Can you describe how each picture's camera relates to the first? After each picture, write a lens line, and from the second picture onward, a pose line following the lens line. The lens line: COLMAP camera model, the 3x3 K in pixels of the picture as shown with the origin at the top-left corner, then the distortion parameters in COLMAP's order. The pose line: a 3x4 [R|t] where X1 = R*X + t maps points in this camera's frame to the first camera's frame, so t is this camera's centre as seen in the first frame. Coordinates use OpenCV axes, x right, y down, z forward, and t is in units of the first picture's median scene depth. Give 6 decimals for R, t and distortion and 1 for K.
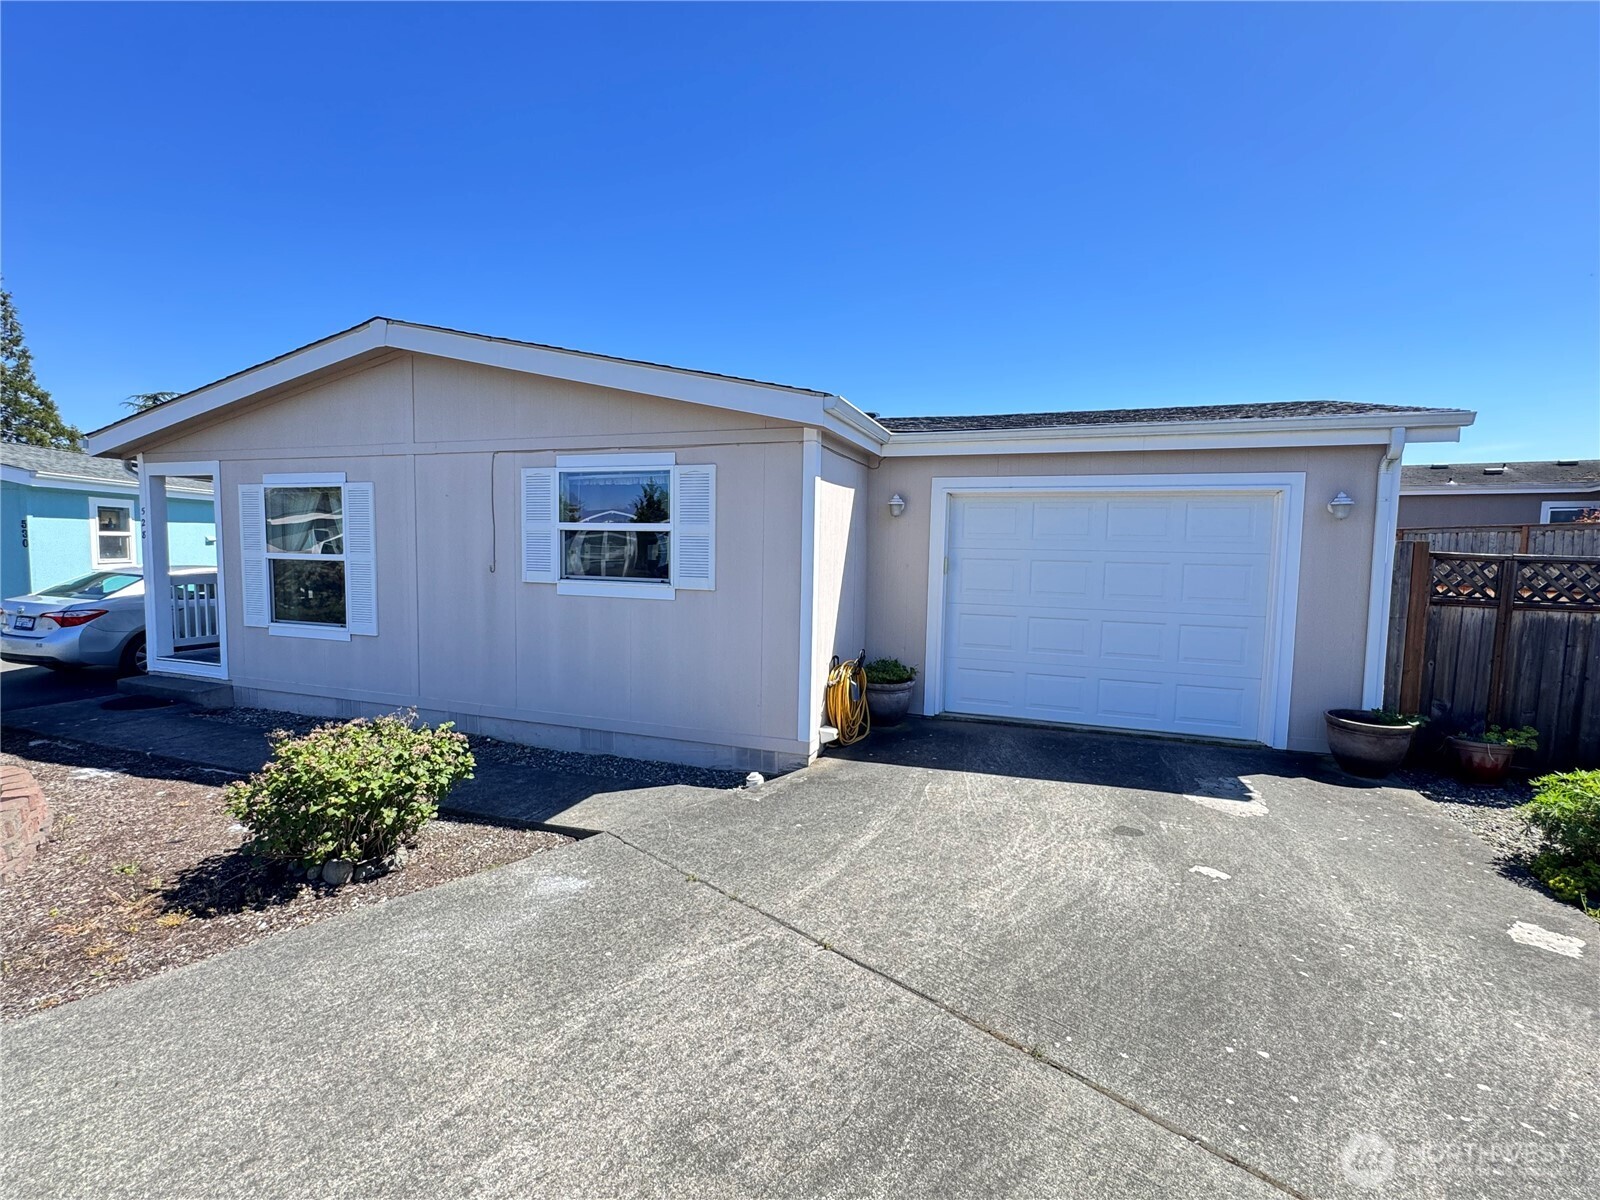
lens RADIAL K [[719.7, 0, 808.7], [0, 719.7, 595.7], [0, 0, 1]] dist [-0.001714, 0.000096]
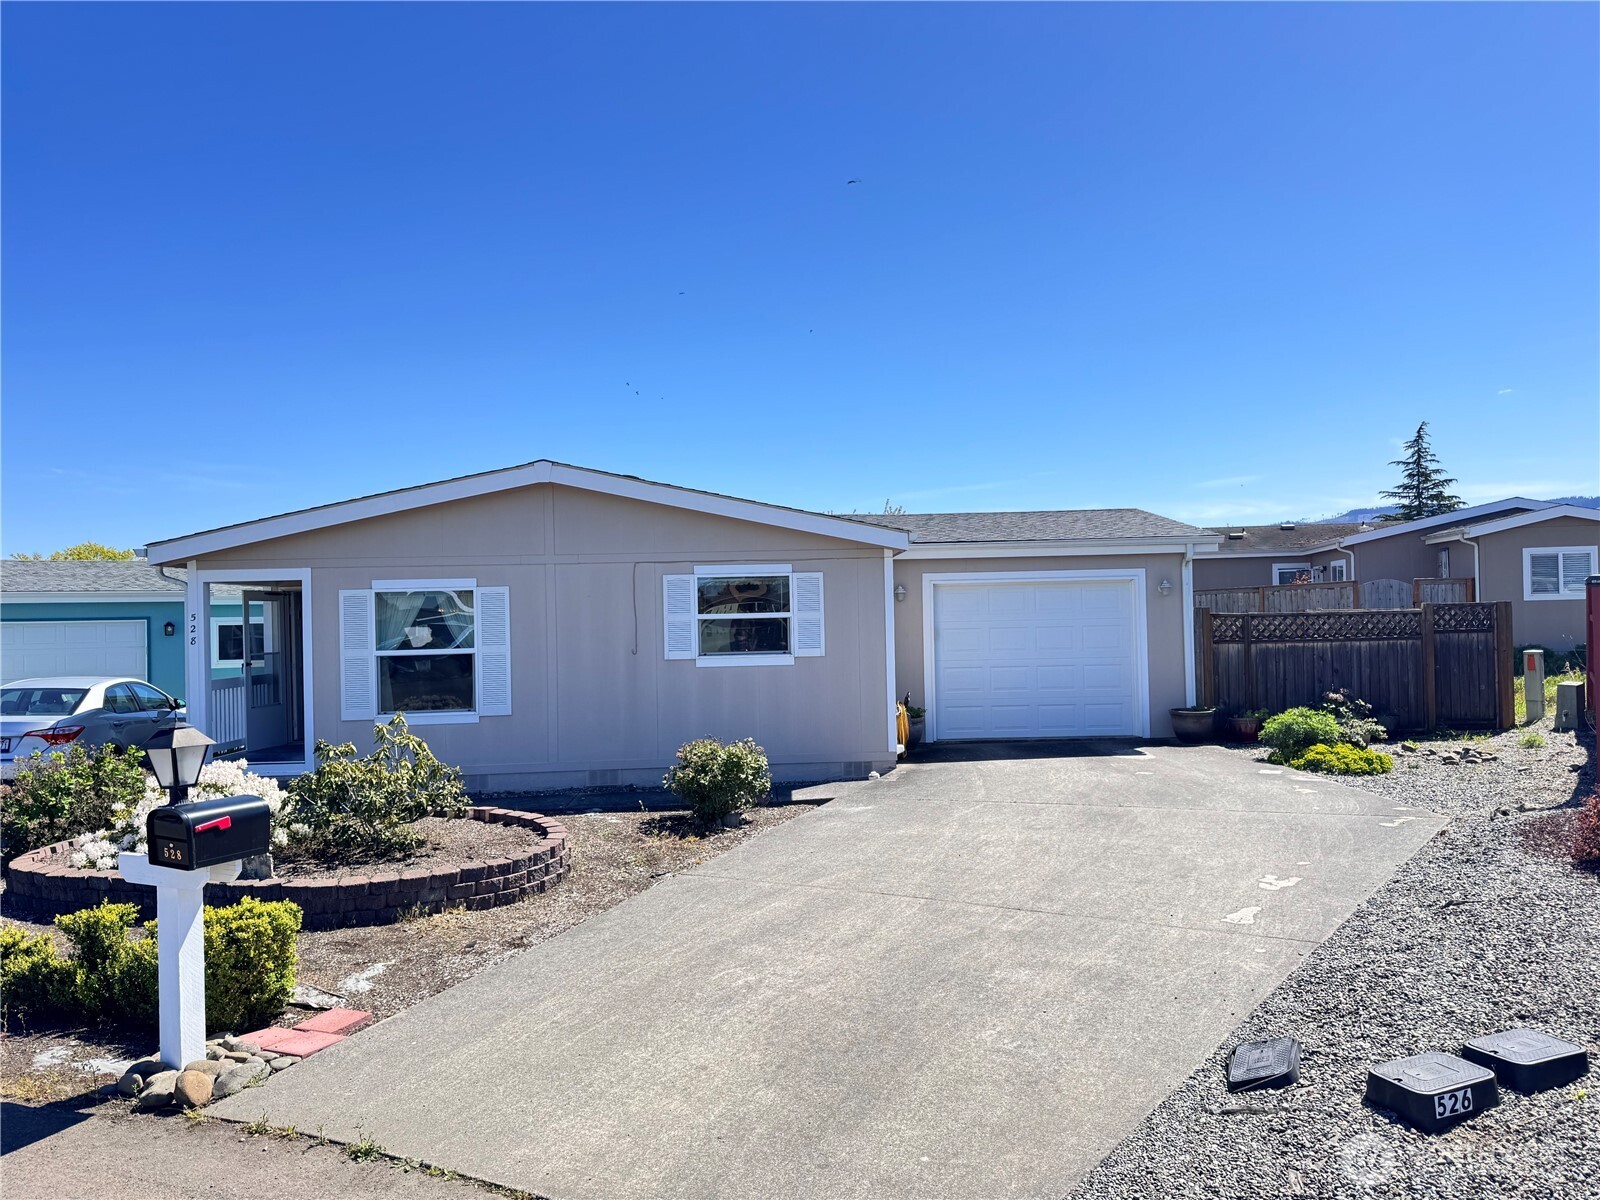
lens RADIAL K [[1112.8, 0, 800.0], [0, 1112.8, 600.0], [0, 0, 1]] dist [0.081909, -0.120354]
pose [[0.926965, -0.031177, 0.373851, -1.059805], [0.065510, 0.994681, -0.079482, 0.057624], [-0.369384, 0.098168, 0.924077, -1.135451]]
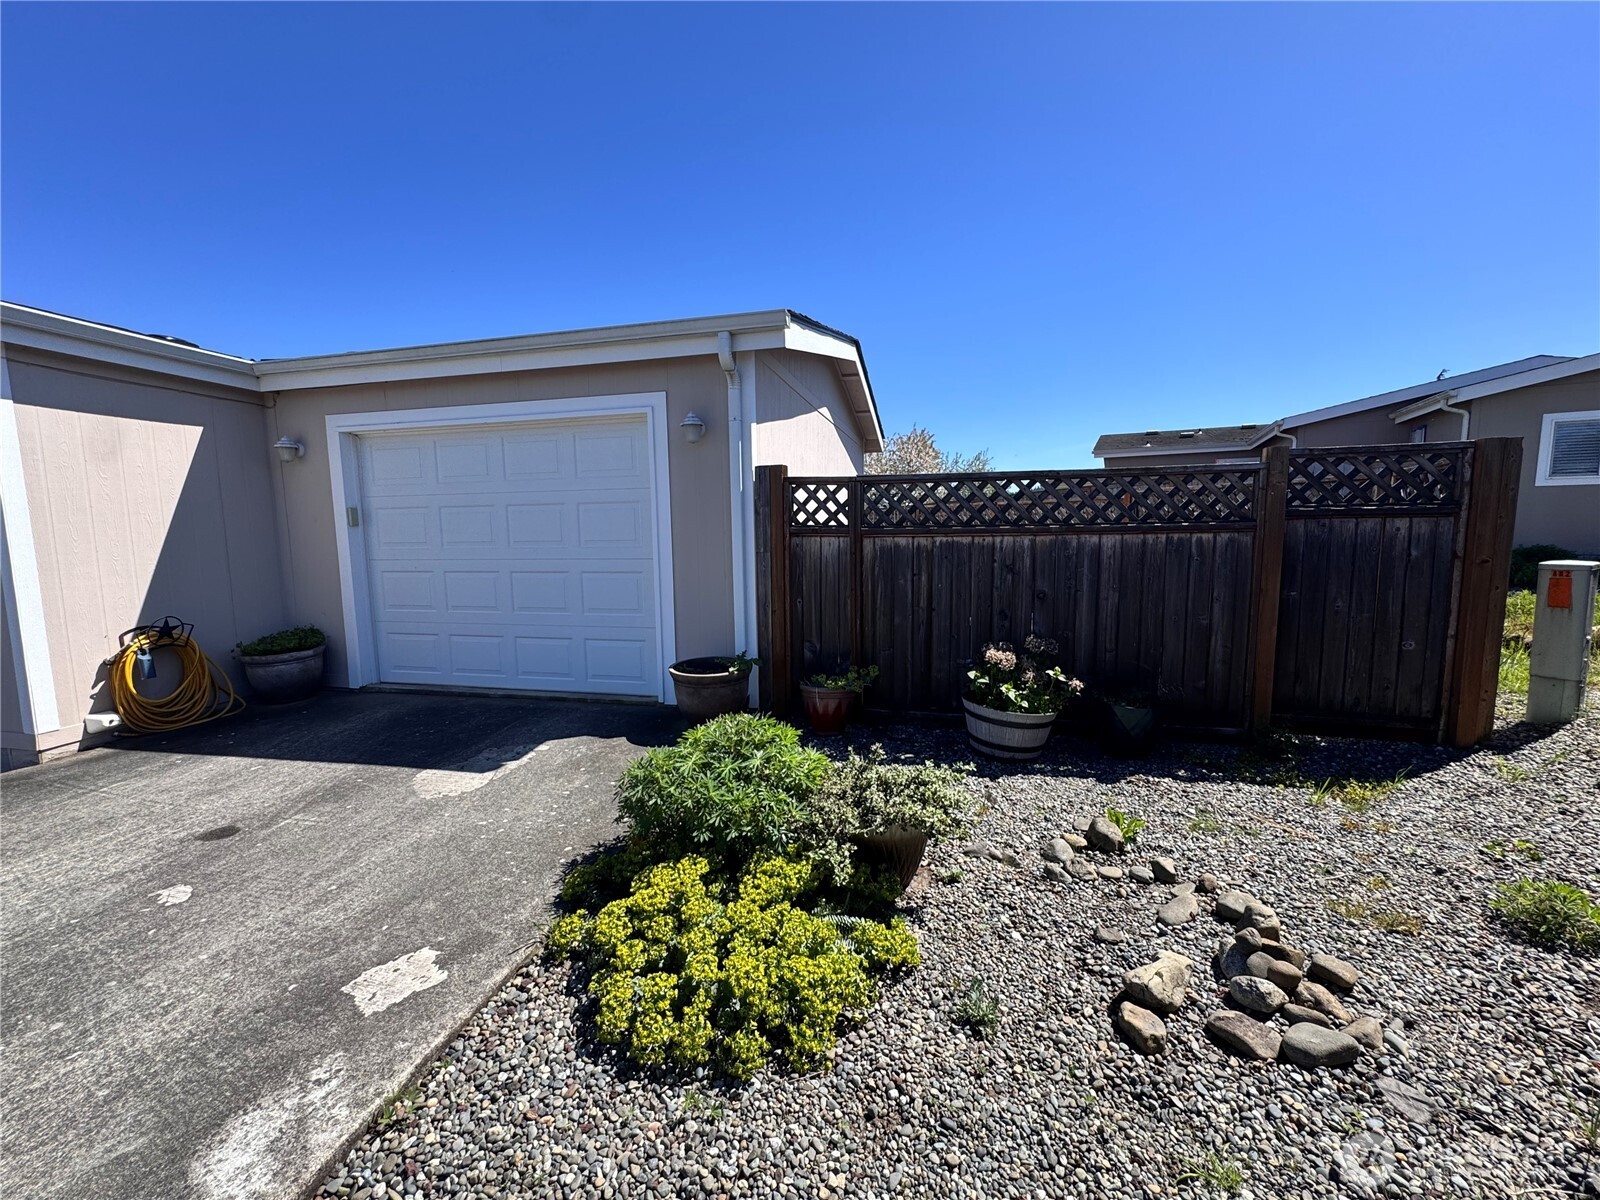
lens RADIAL K [[637.8, 0, 799.9], [0, 637.8, 597.0], [0, 0, 1]] dist [-0.002646, 0.000009]
pose [[0.993368, -0.045057, 0.105780, 0.779812], [0.041053, 0.998367, 0.039736, 0.056729], [-0.107397, -0.035130, 0.993595, 0.204299]]
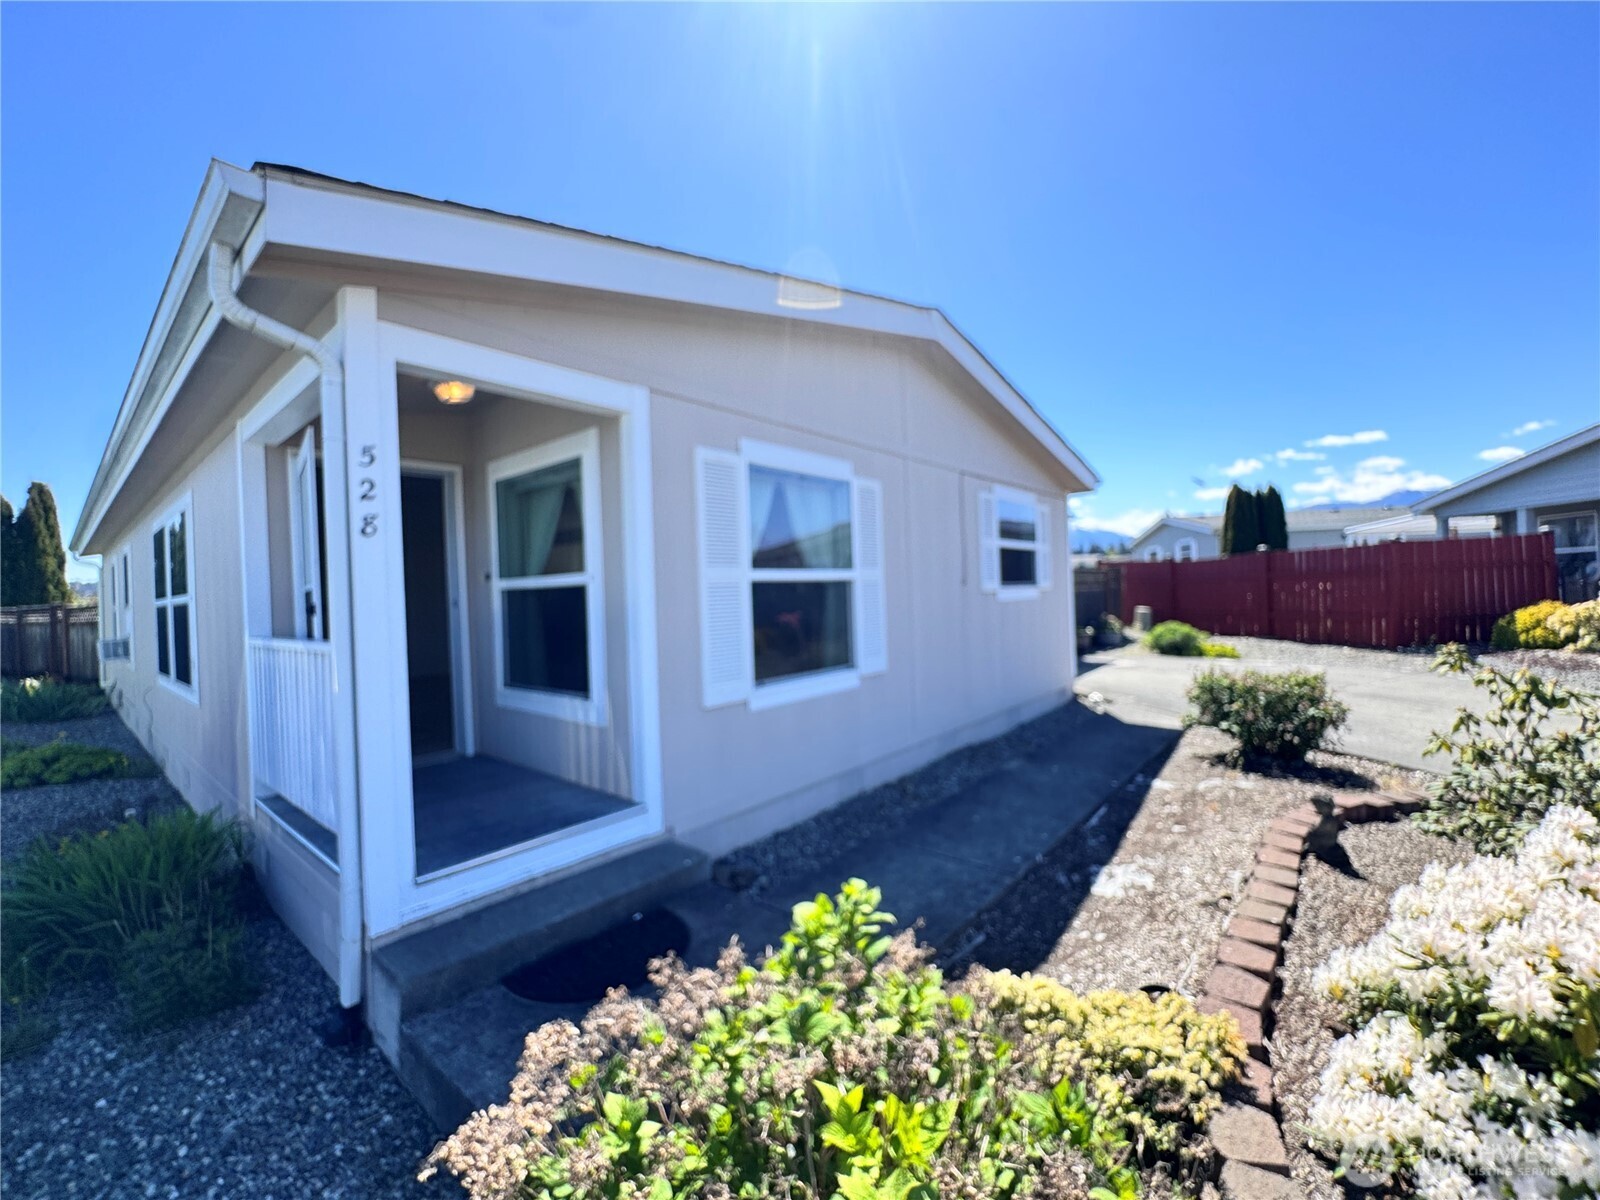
lens RADIAL K [[637.8, 0, 799.9], [0, 637.8, 597.0], [0, 0, 1]] dist [-0.002646, 0.000009]
pose [[0.357132, -0.043702, 0.933031, -1.652551], [0.093118, 0.995594, 0.010991, -0.052665], [-0.929401, 0.082956, 0.359628, 1.031300]]
